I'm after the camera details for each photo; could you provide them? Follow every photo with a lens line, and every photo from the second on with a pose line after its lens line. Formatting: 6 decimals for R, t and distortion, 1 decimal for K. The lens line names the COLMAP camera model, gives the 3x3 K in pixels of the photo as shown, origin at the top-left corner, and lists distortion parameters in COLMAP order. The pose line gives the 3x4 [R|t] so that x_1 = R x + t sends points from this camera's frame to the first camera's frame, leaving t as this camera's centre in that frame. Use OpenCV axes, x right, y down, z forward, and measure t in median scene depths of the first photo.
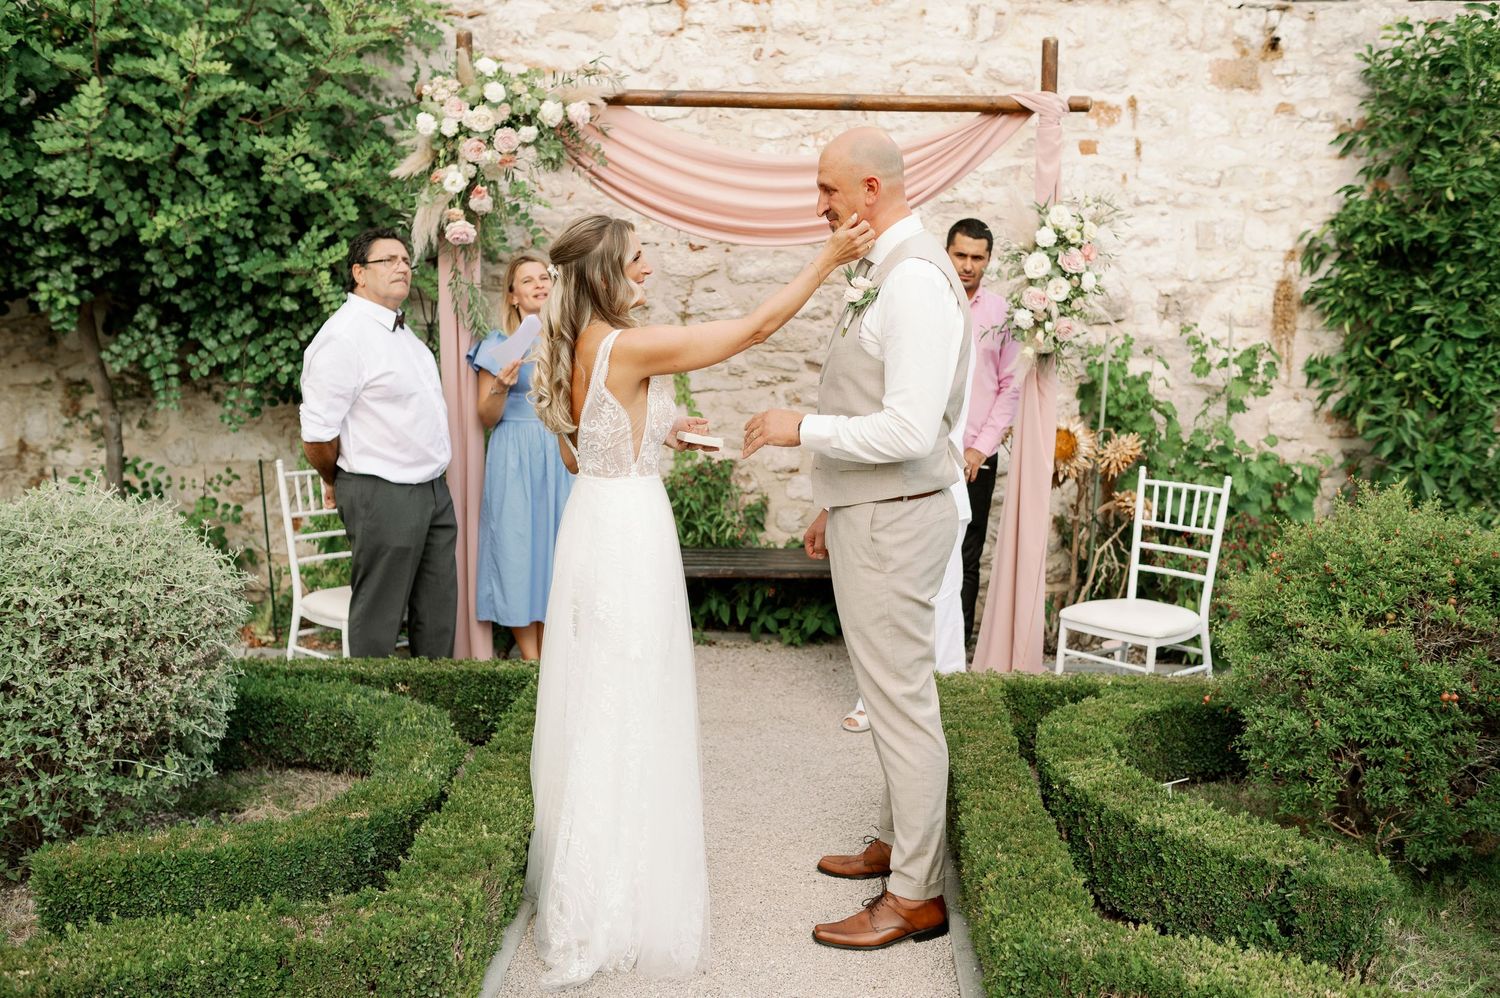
lens RADIAL K [[1380.7, 0, 751.7], [0, 1380.7, 496.2], [0, 0, 1]] dist [-0.017163, 0.000000]
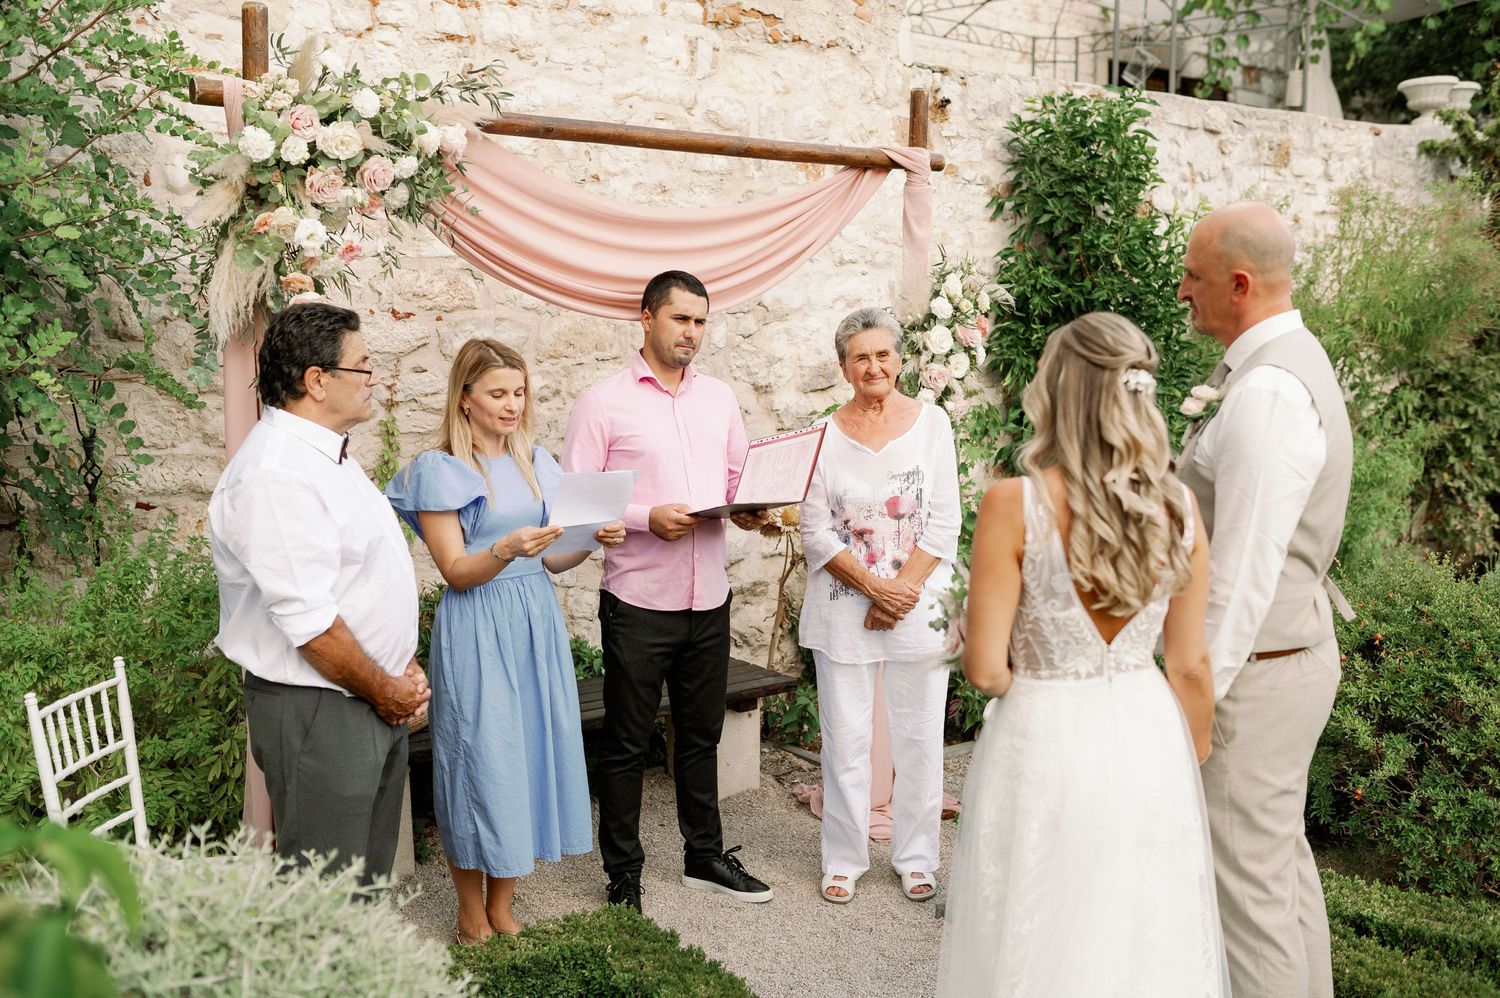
lens RADIAL K [[1380.7, 0, 679.8], [0, 1380.7, 483.8], [0, 0, 1]] dist [-0.017163, 0.000000]
pose [[0.822262, -0.080360, 0.563407, -0.437062], [0.095868, 0.995392, 0.002061, -0.090872], [-0.560976, 0.052318, 0.826177, 0.353155]]
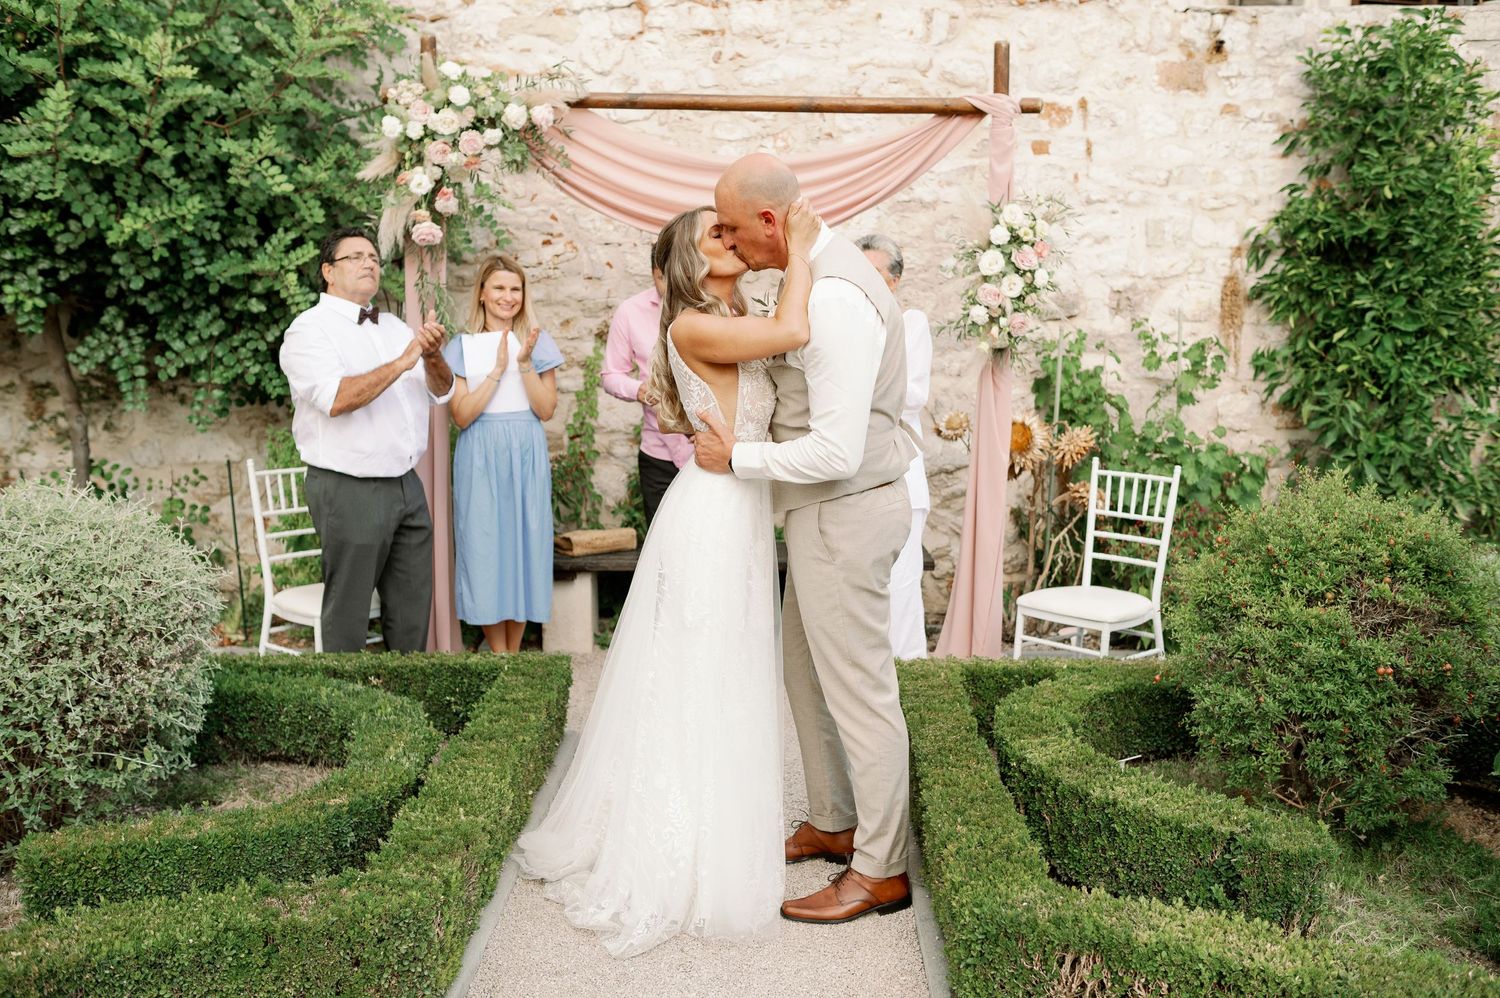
lens RADIAL K [[1380.7, 0, 758.6], [0, 1380.7, 498.2], [0, 0, 1]] dist [-0.017163, 0.000000]
pose [[0.999424, -0.010927, 0.032115, -0.001685], [0.010907, 0.999940, 0.000809, 0.005443], [-0.032122, -0.000458, 0.999484, -0.022733]]
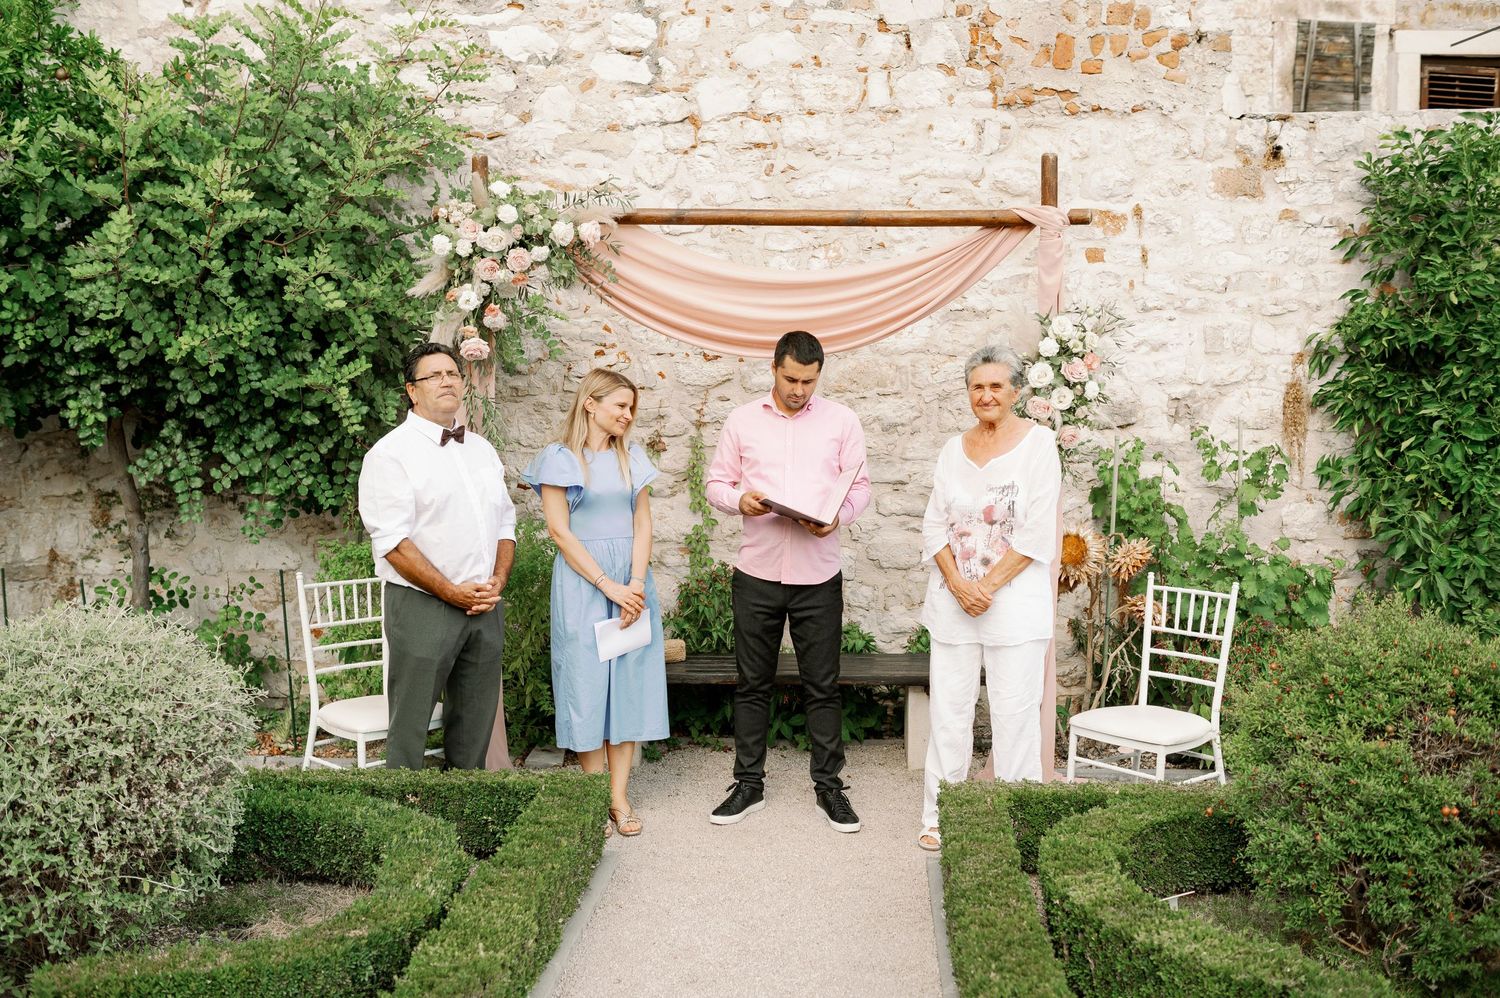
lens RADIAL K [[1380.7, 0, 757.0], [0, 1380.7, 501.2], [0, 0, 1]] dist [-0.017163, 0.000000]
pose [[0.999680, -0.008262, -0.023895, 0.021862], [0.006744, 0.997996, -0.062921, -0.012018], [0.024367, 0.062740, 0.997732, -0.011152]]
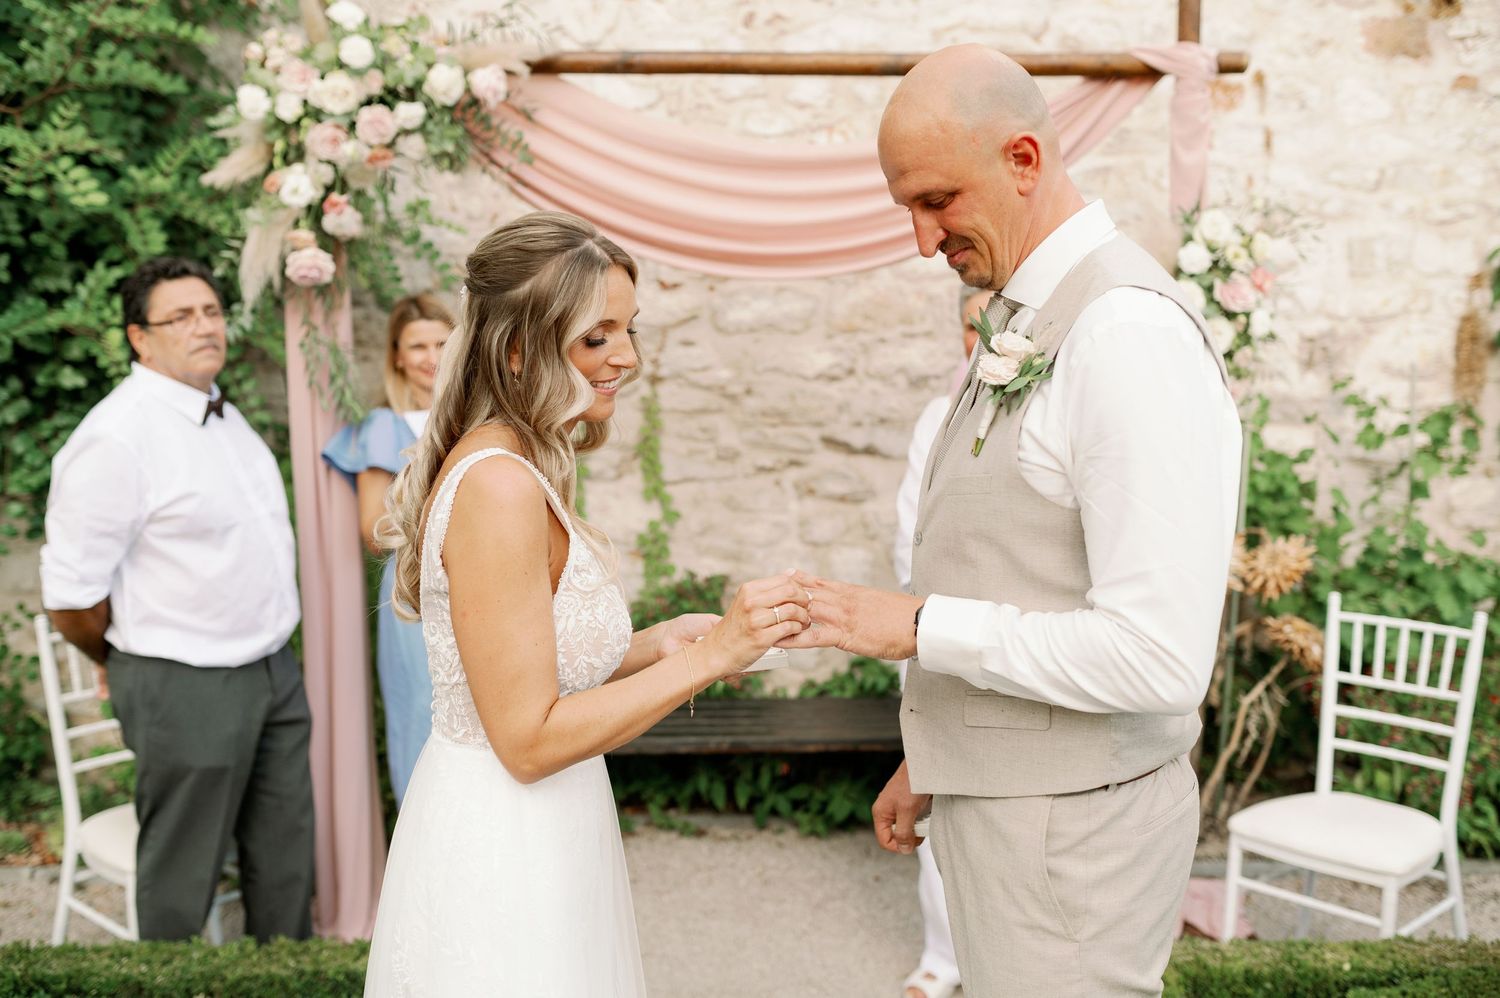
lens RADIAL K [[1380.7, 0, 749.5], [0, 1380.7, 496.9], [0, 0, 1]] dist [-0.017163, 0.000000]
pose [[0.999647, -0.020171, 0.017266, -0.015203], [0.020653, 0.999389, -0.028209, -0.057756], [-0.016686, 0.028556, 0.999453, 0.337361]]
